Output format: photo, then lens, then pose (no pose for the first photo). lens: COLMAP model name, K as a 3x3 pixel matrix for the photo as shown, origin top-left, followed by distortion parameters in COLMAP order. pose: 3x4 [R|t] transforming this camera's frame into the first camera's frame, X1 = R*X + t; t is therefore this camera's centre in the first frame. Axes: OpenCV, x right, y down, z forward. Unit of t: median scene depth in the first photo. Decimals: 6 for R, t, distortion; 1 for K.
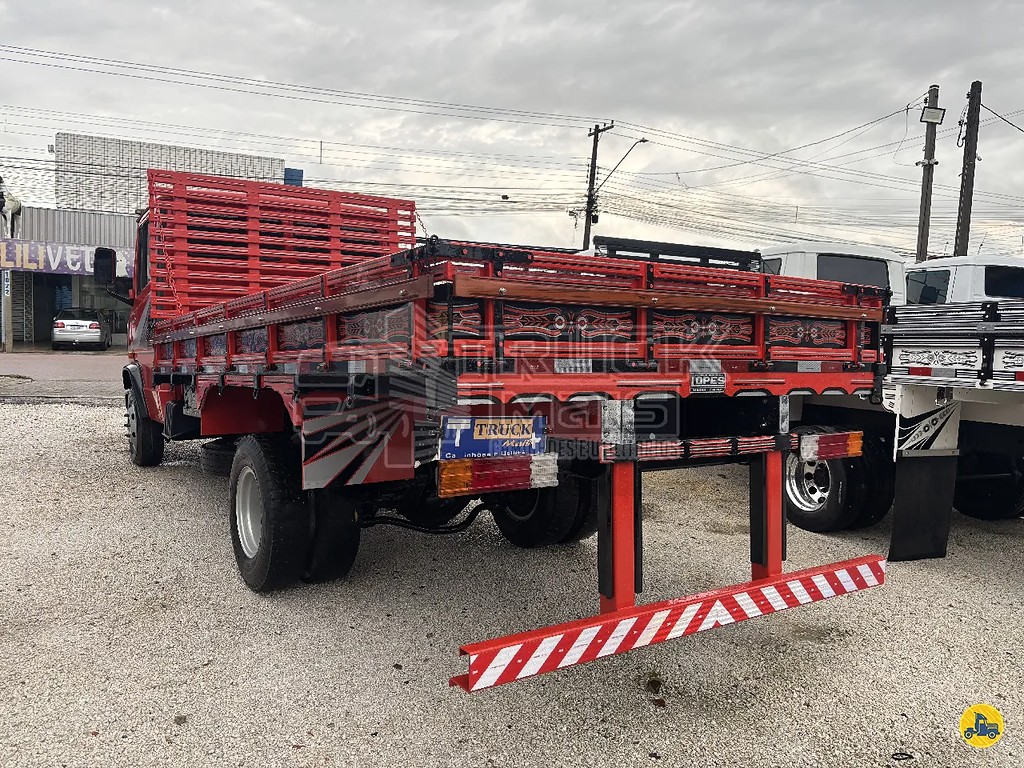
lens RADIAL K [[848.3, 0, 590.3], [0, 848.3, 395.3], [0, 0, 1]] dist [0.021541, -0.000754]
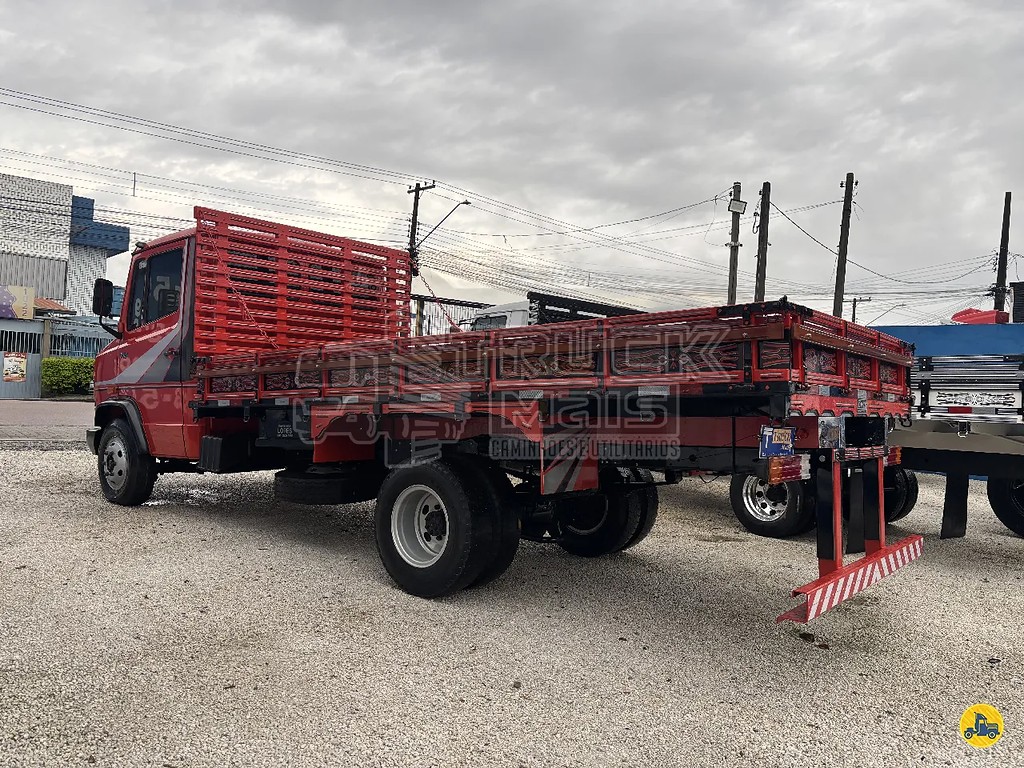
lens RADIAL K [[890.6, 0, 512.0], [0, 890.6, 384.0], [0, 0, 1]] dist [0.064475, -0.094056]
pose [[0.942286, 0.017249, 0.334365, -0.247476], [0.009609, 0.996868, -0.078504, 0.016336], [-0.334672, 0.077186, 0.939168, -0.055110]]
